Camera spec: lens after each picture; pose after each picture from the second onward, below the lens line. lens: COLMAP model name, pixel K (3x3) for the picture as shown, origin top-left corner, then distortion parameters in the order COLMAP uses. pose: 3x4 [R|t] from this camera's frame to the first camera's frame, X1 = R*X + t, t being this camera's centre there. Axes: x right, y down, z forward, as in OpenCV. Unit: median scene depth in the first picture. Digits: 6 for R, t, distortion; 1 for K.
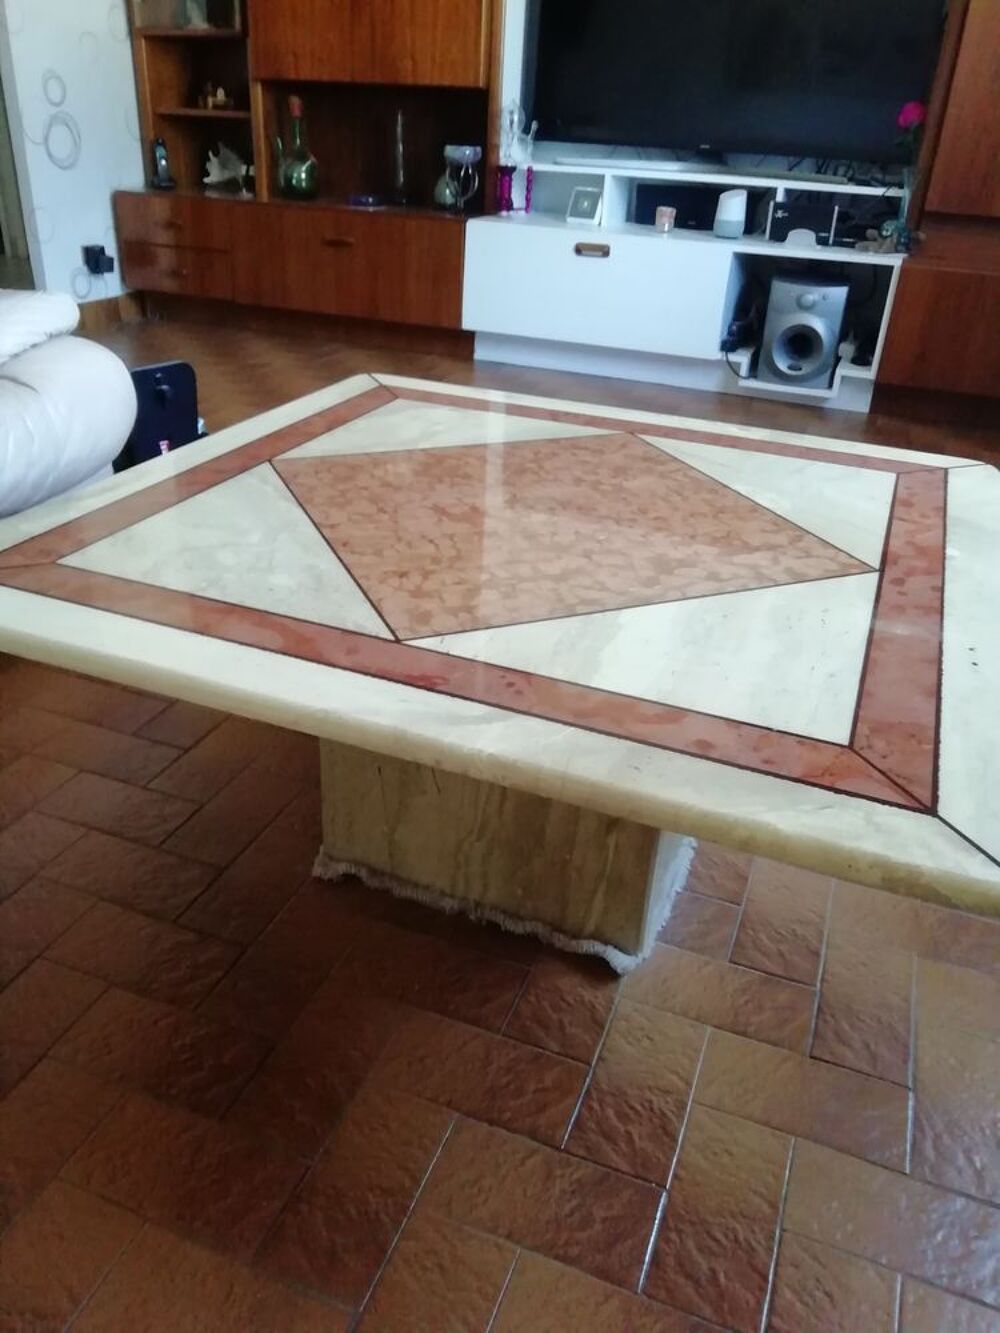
lens RADIAL K [[1026.0, 0, 508.0], [0, 1026.0, 660.7], [0, 0, 1]] dist [0.027487, -0.020861]
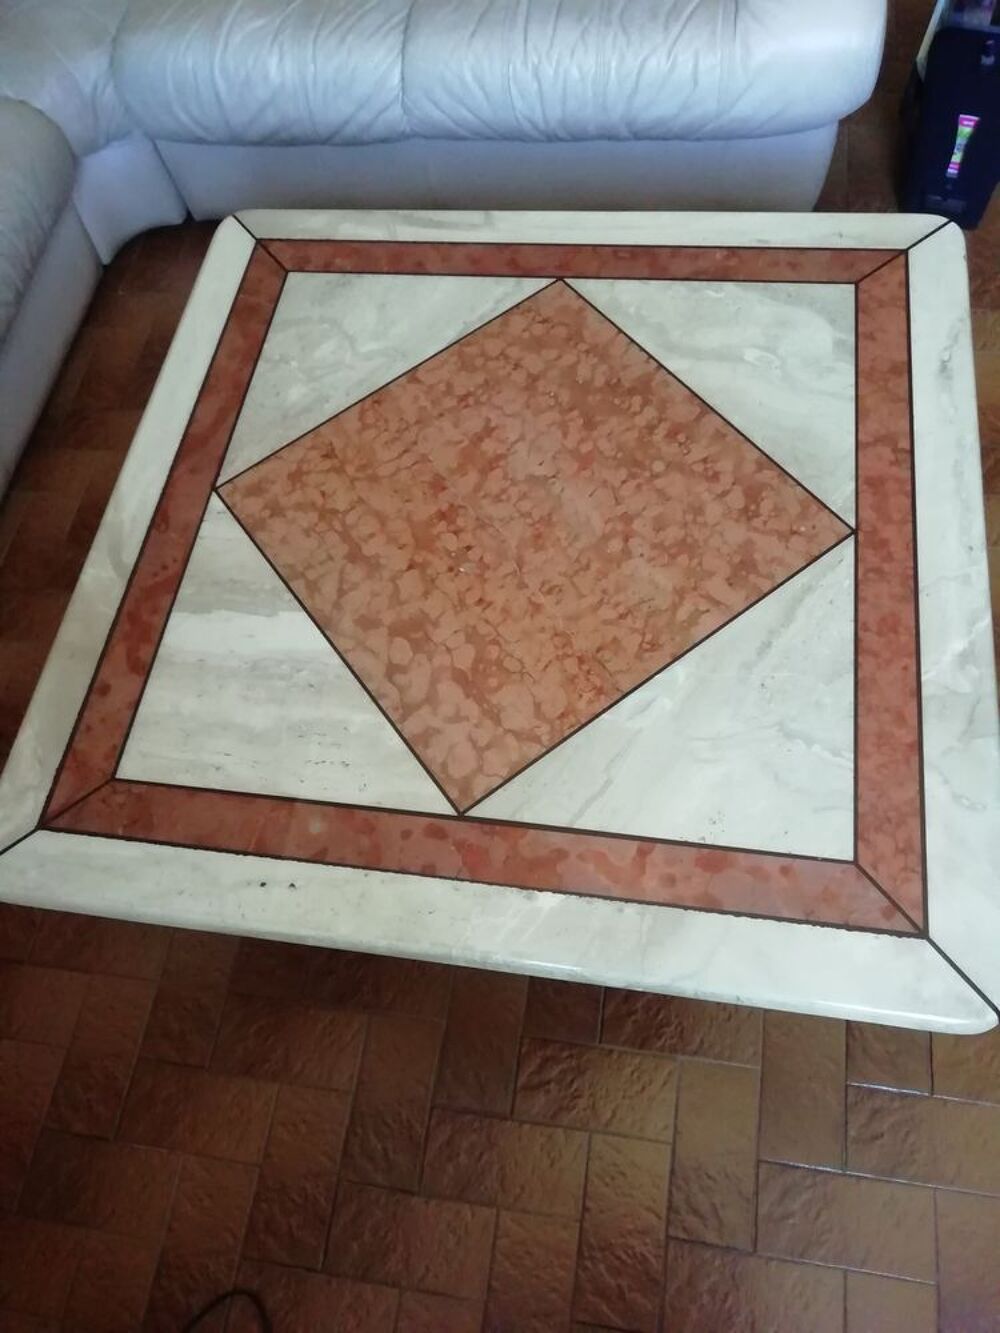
lens RADIAL K [[1026.0, 0, 499.8], [0, 1026.0, 670.7], [0, 0, 1]] dist [0.027487, -0.020861]
pose [[0.208909, 0.831789, -0.514280, 0.728907], [-0.355172, 0.554509, 0.752577, -0.869357], [0.911159, 0.025437, 0.411270, 0.628995]]
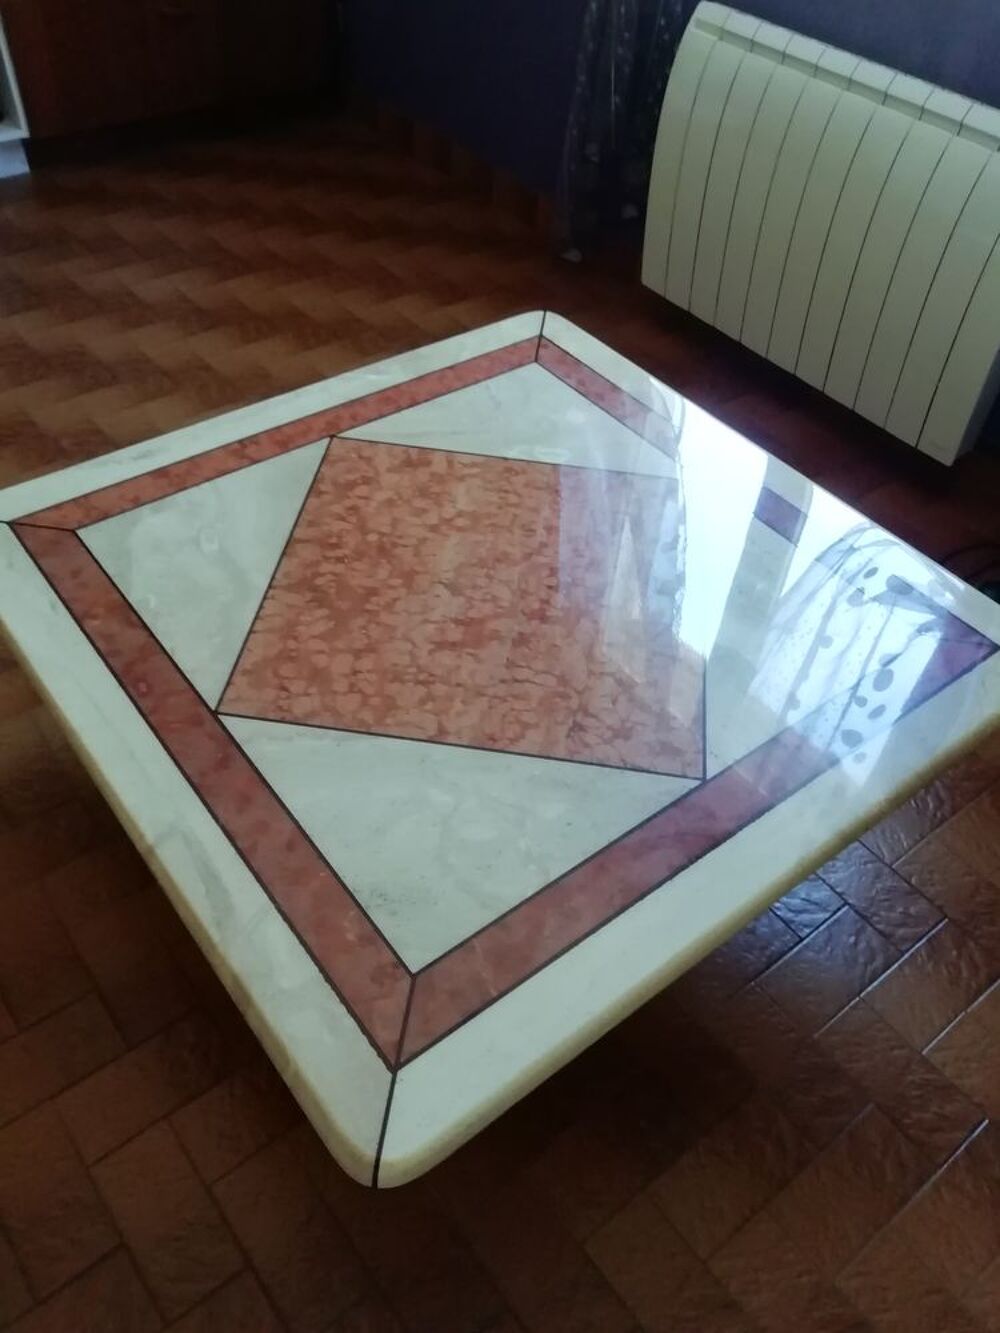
lens RADIAL K [[1026.0, 0, 502.4], [0, 1026.0, 673.2], [0, 0, 1]] dist [0.027487, -0.020861]
pose [[0.514231, -0.642073, 0.568602, -0.679377], [0.379326, 0.764875, 0.520652, -0.678933], [-0.769206, -0.052050, 0.636878, 0.331206]]
